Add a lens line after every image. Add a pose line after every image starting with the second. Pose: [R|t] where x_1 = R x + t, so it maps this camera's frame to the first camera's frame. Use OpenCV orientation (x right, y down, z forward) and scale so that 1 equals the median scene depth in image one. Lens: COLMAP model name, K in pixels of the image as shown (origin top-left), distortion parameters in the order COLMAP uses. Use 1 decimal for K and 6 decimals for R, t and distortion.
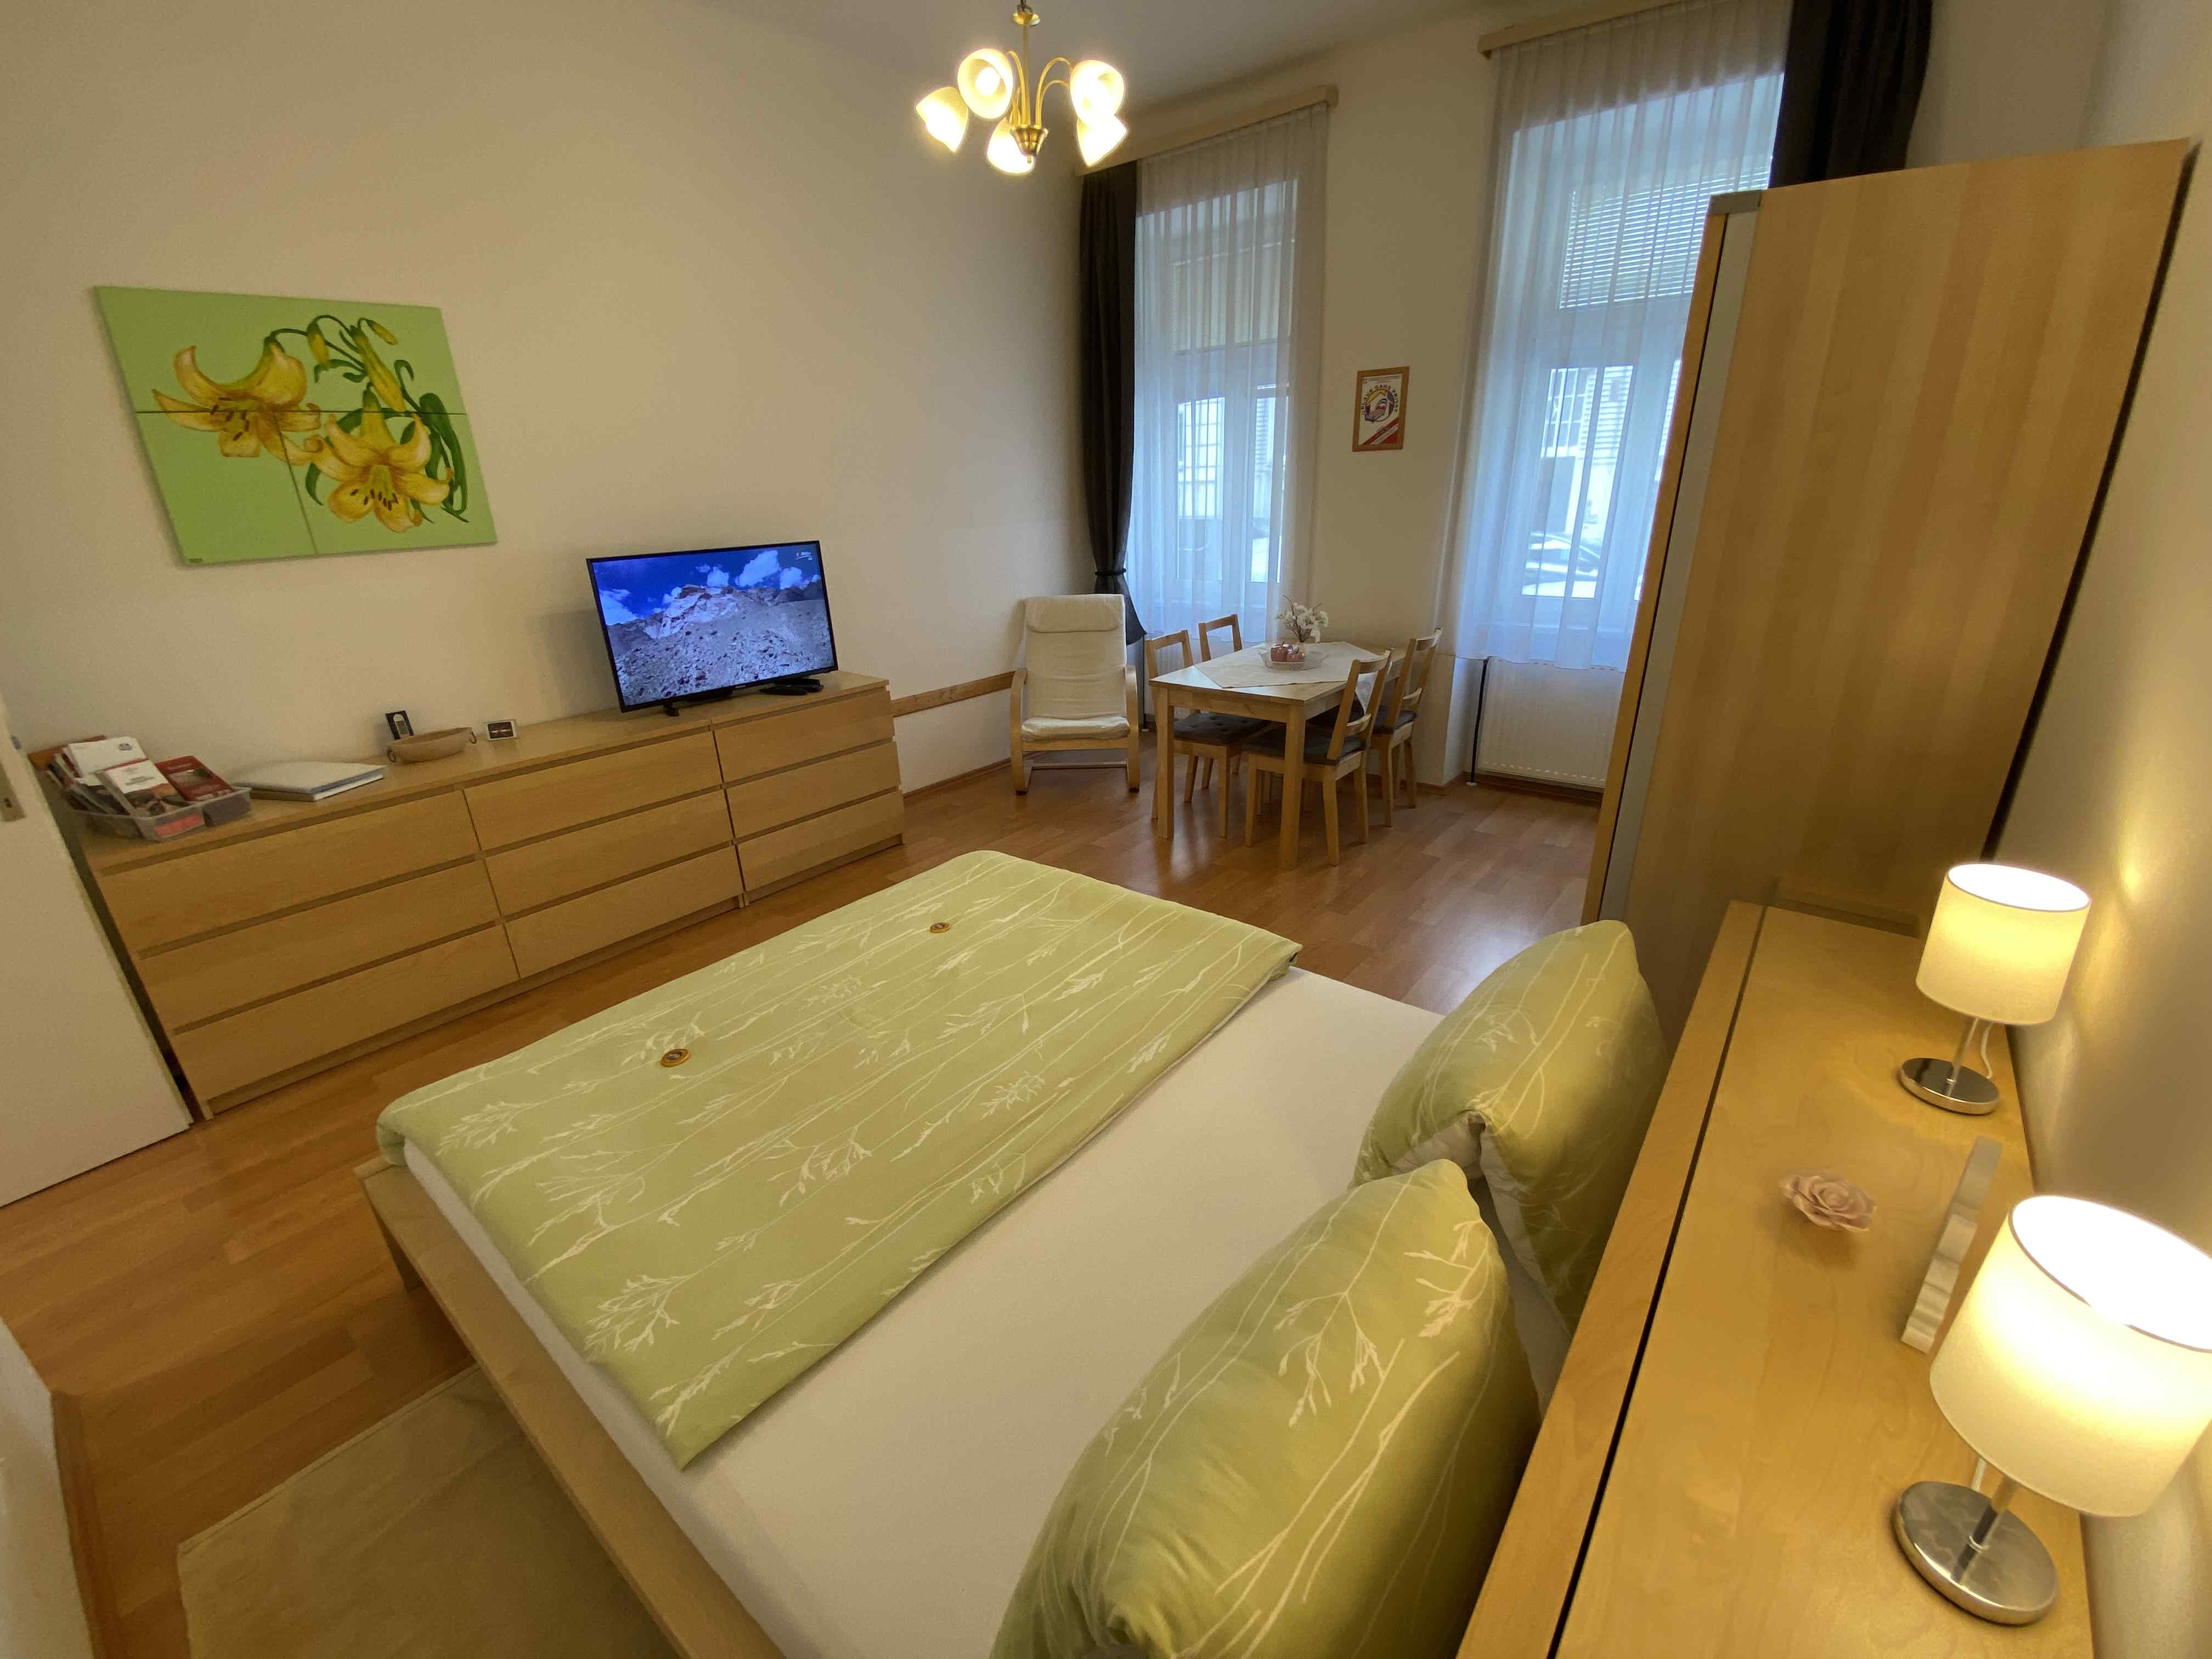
lens RADIAL K [[894.3, 0, 1126.6], [0, 894.3, 823.4], [0, 0, 1]] dist [-0.001774, -0.007195]
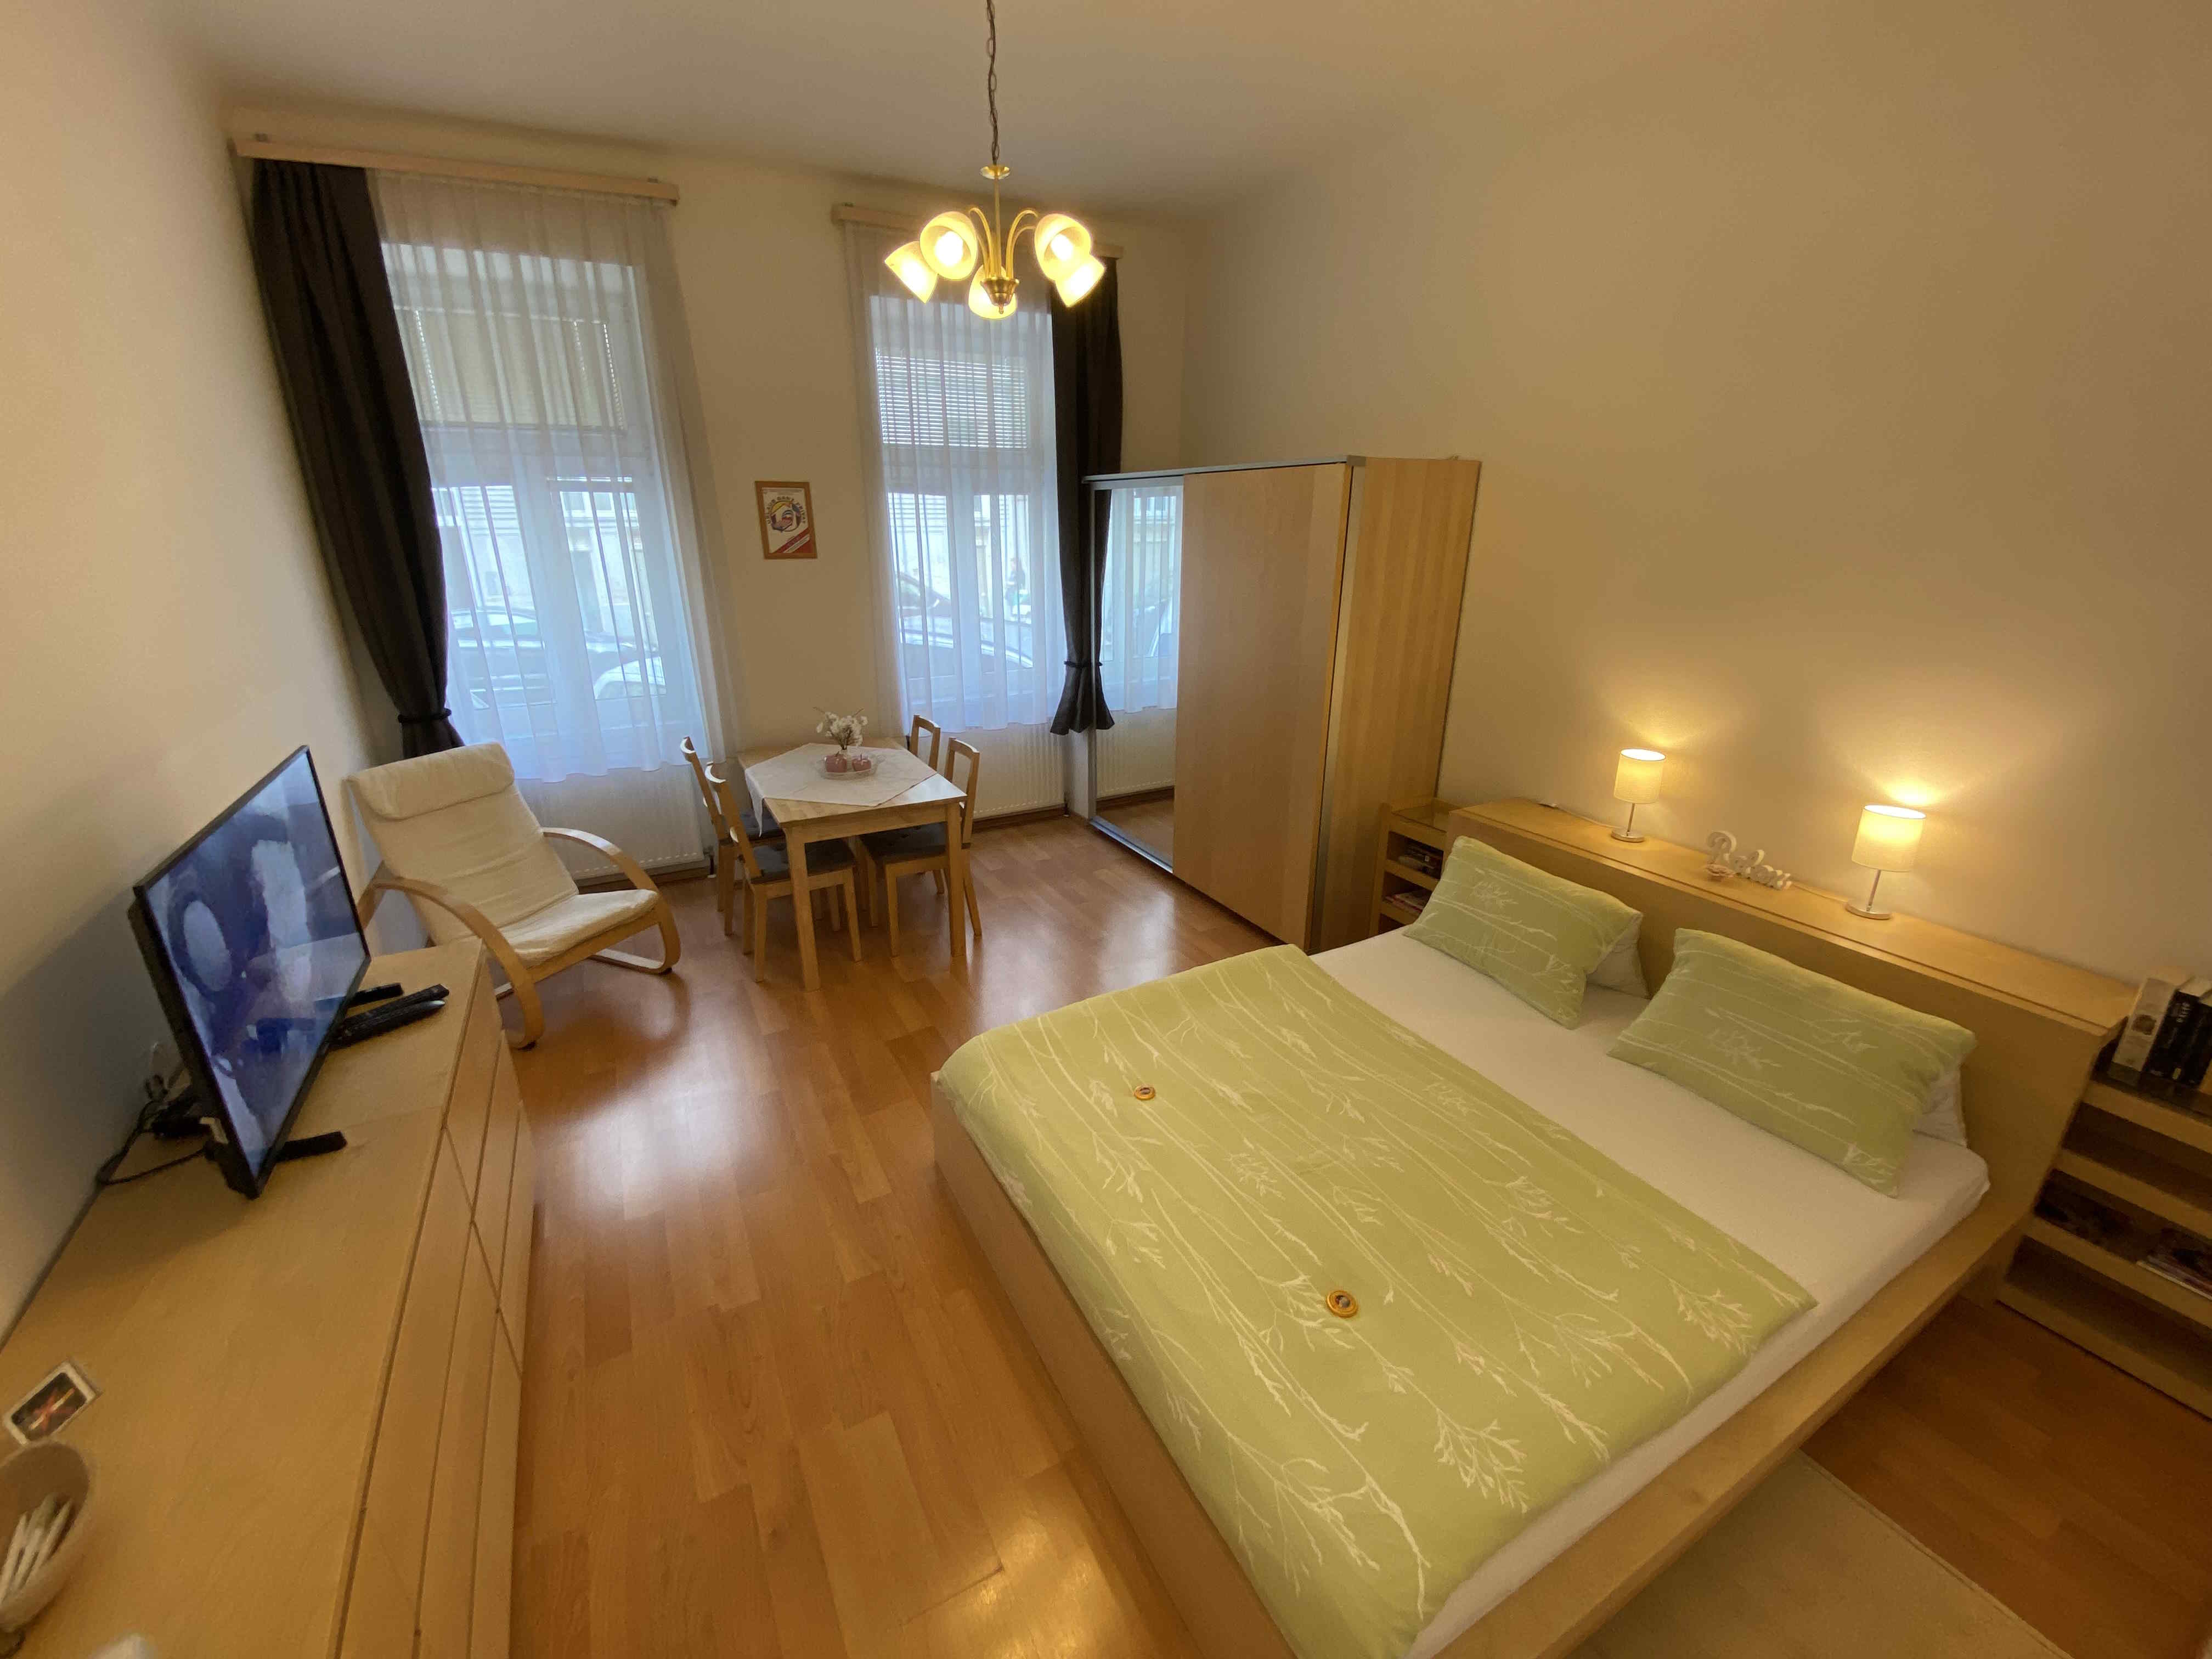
lens RADIAL K [[894.3, 0, 1100.2], [0, 894.3, 820.1], [0, 0, 1]] dist [-0.001774, -0.007195]
pose [[0.399553, -0.264531, 0.877713, -0.554862], [0.324695, 0.936227, 0.134358, -0.166640], [-0.857281, 0.231306, 0.459964, 0.310815]]
